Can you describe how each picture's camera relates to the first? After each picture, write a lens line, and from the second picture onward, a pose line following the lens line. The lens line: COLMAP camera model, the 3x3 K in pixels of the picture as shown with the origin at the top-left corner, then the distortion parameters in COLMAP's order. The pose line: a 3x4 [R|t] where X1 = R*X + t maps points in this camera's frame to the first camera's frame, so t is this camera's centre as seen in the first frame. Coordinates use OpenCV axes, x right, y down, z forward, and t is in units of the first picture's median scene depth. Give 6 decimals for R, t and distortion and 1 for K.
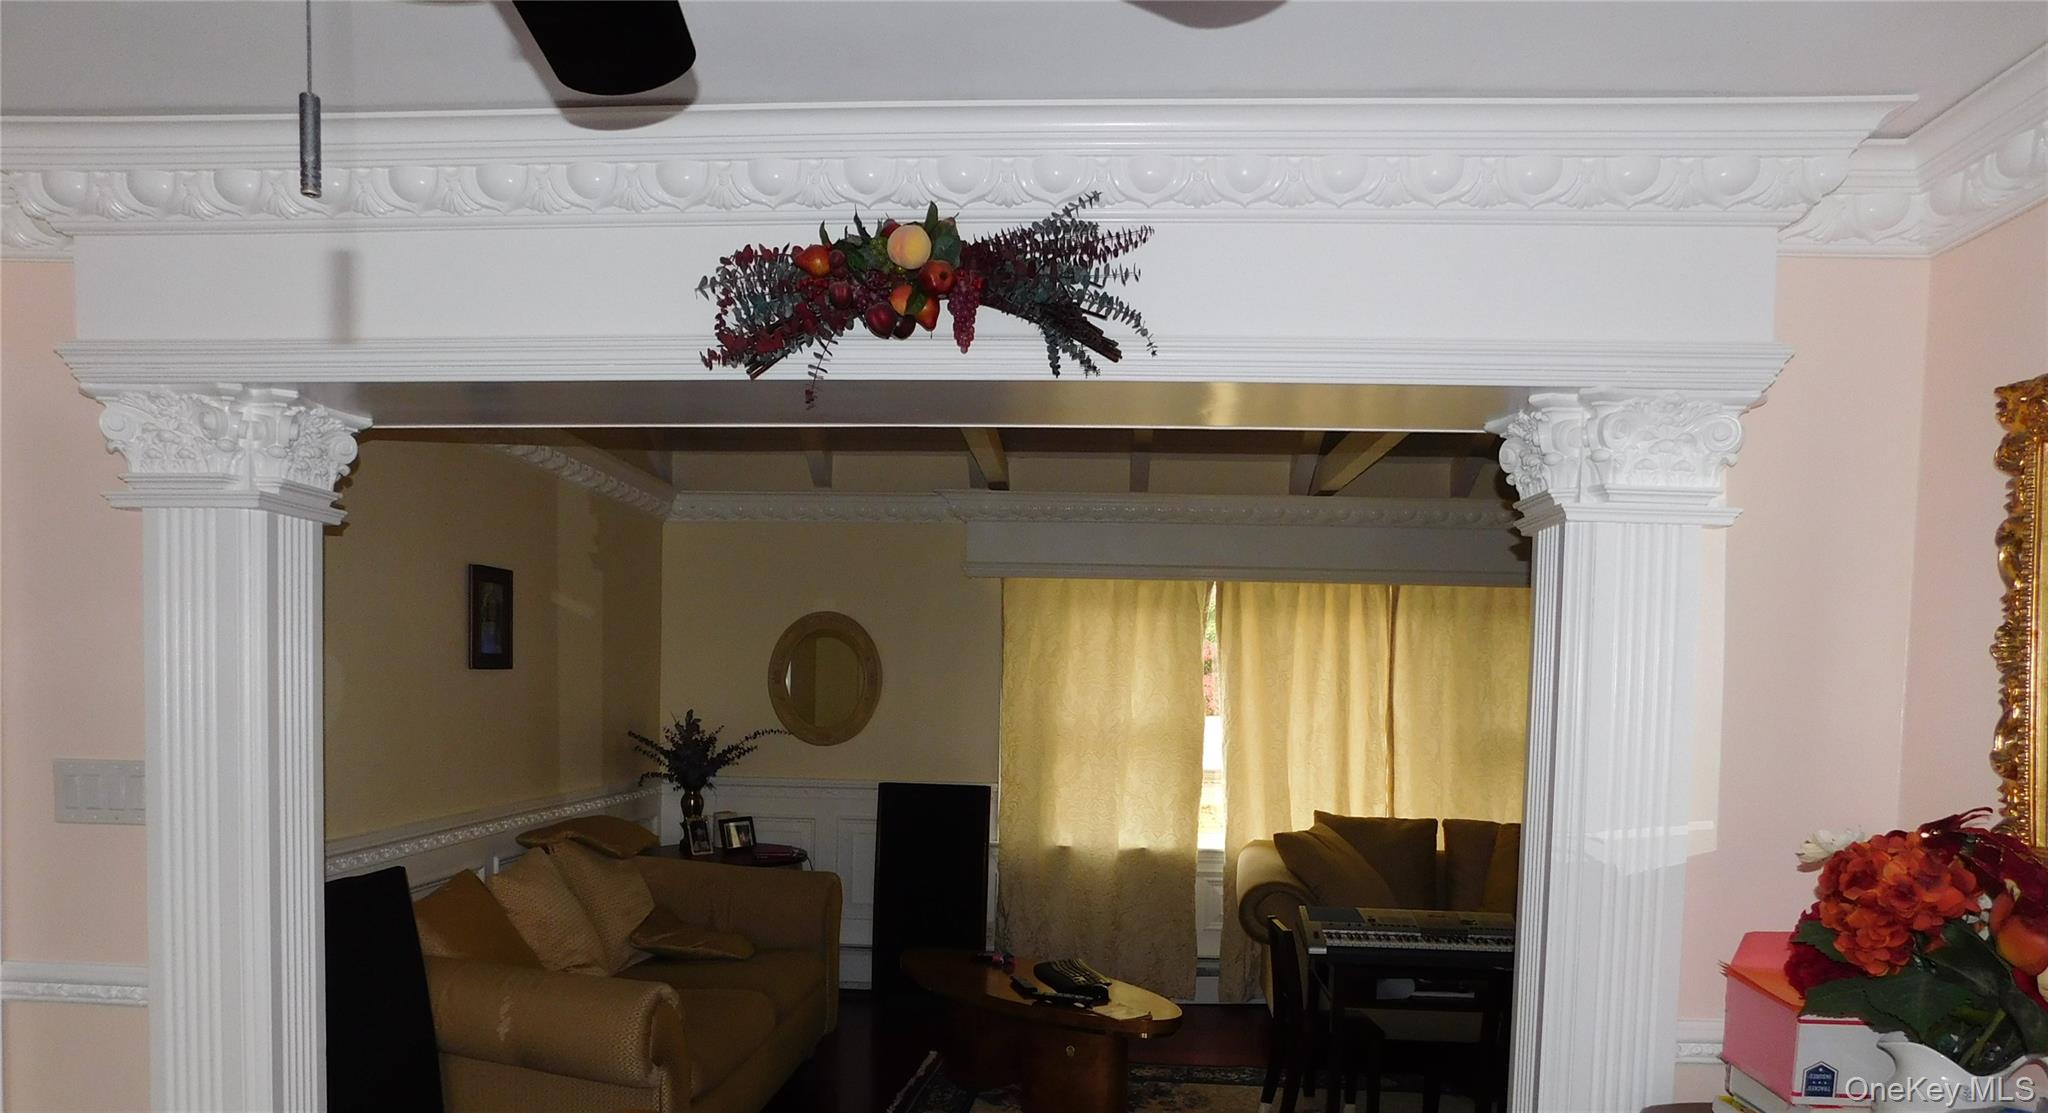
lens RADIAL K [[1527.3, 0, 1024.0], [0, 1527.3, 556.5], [0, 0, 1]] dist [-0.046192, 0.006008]
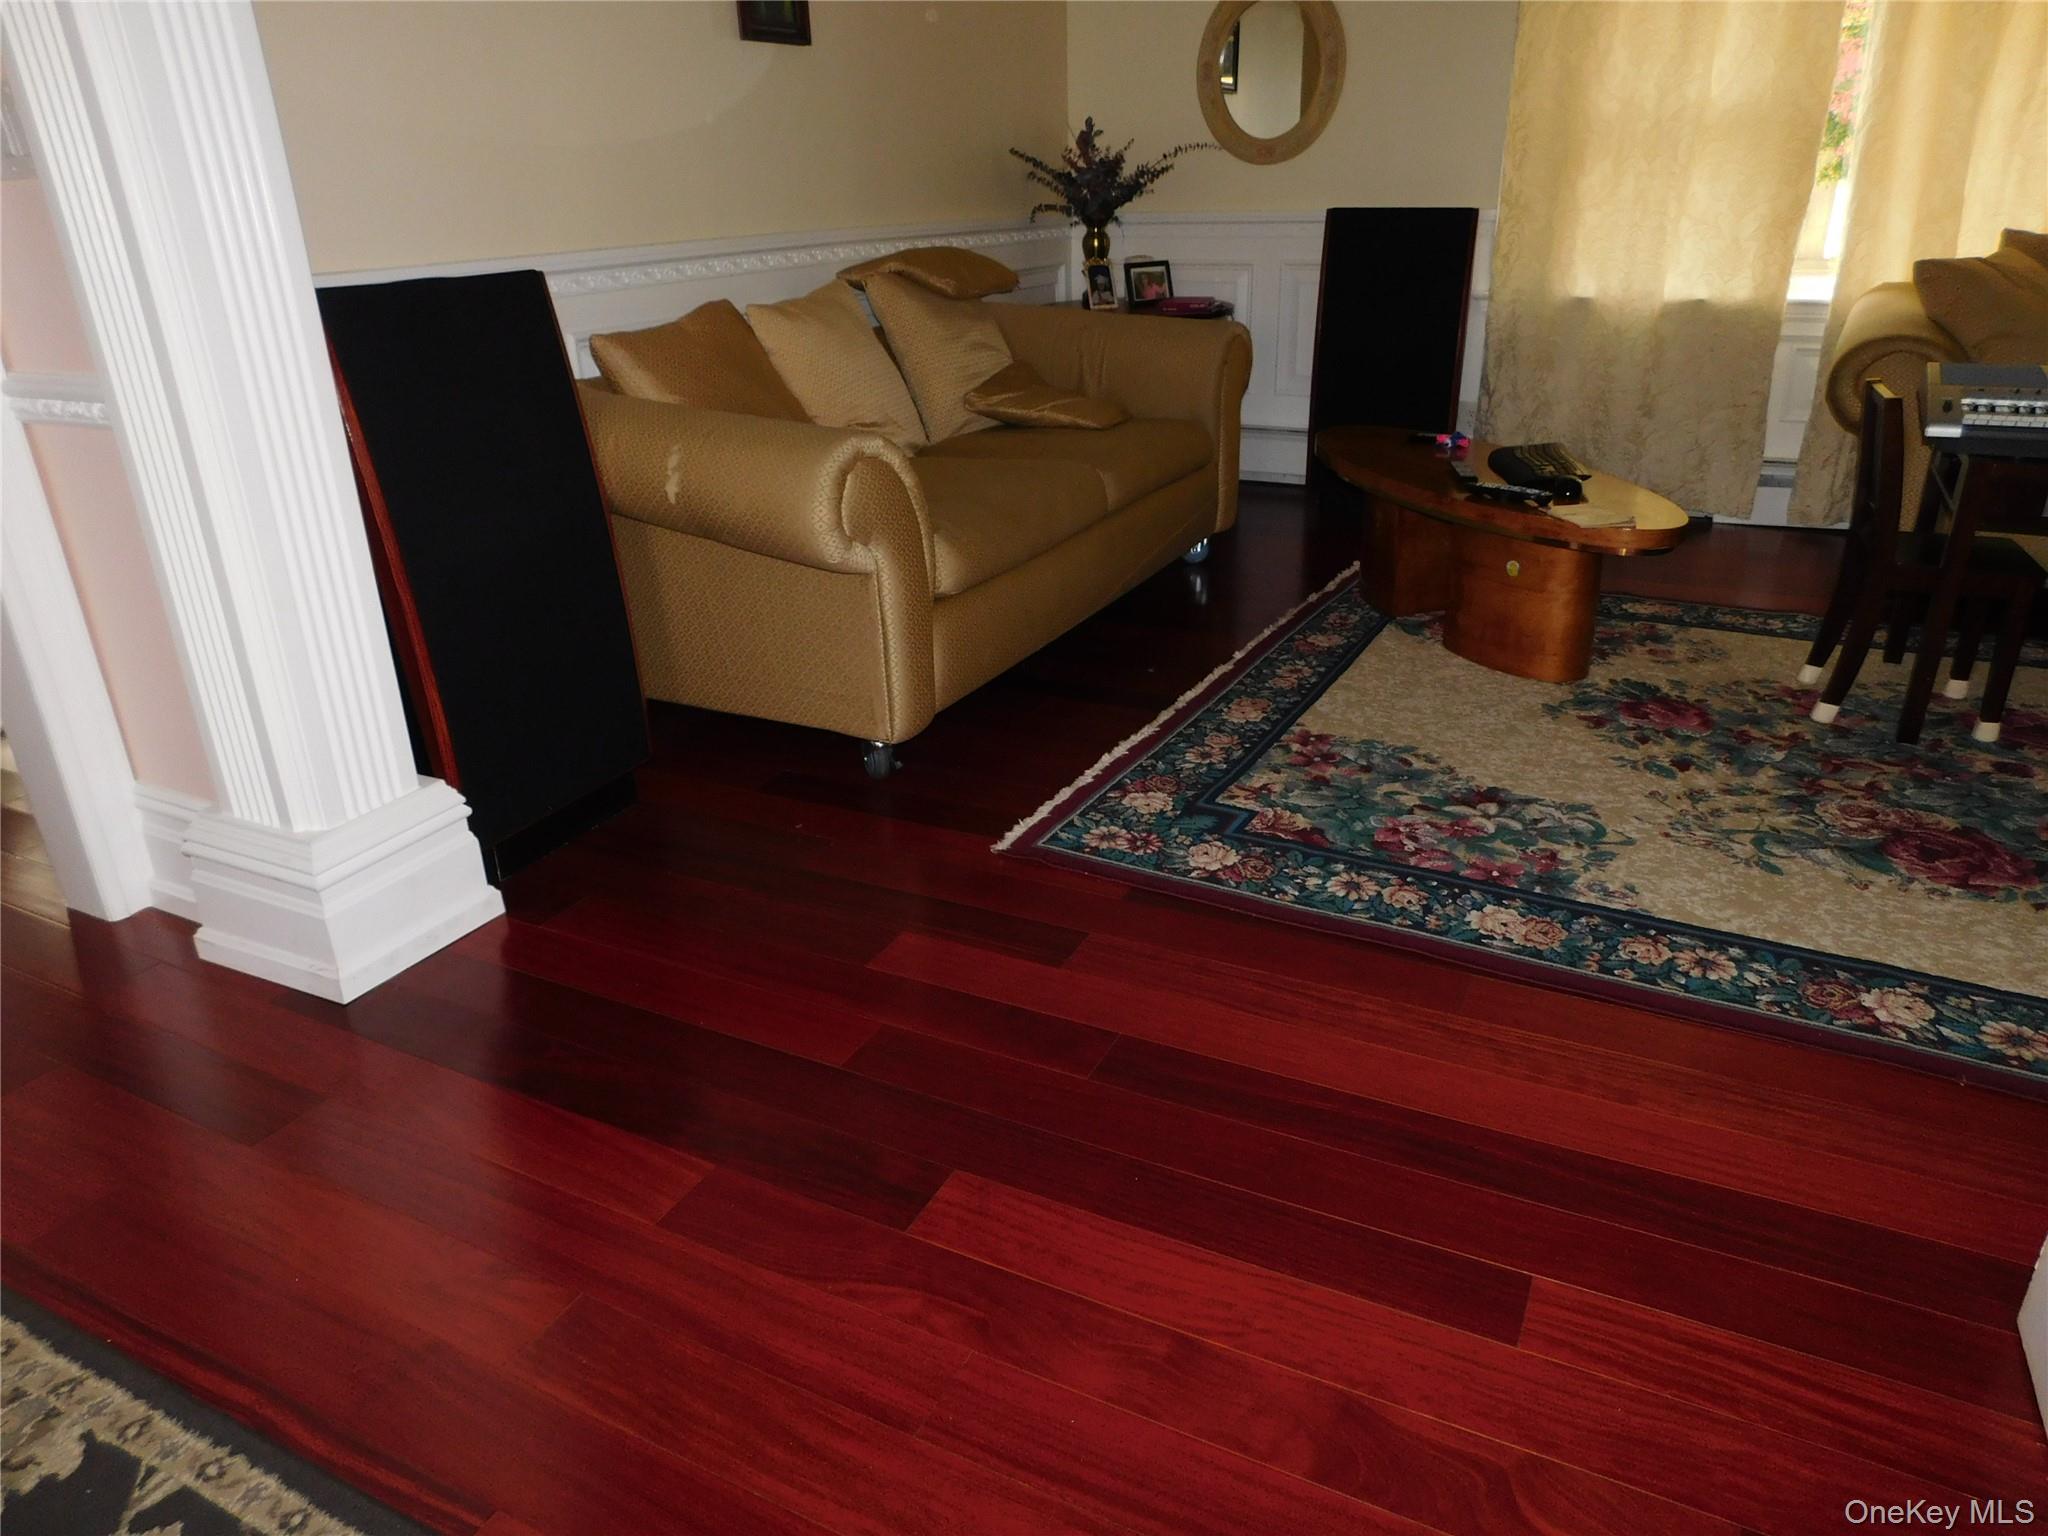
lens RADIAL K [[1507.7, 0, 1024.0], [0, 1507.7, 768.0], [0, 0, 1]] dist [-0.099816, 0.117556]
pose [[0.922748, 0.111153, -0.369027, 0.069130], [0.058366, 0.906162, 0.418885, 0.090276], [0.380958, -0.408064, 0.829672, 0.257805]]
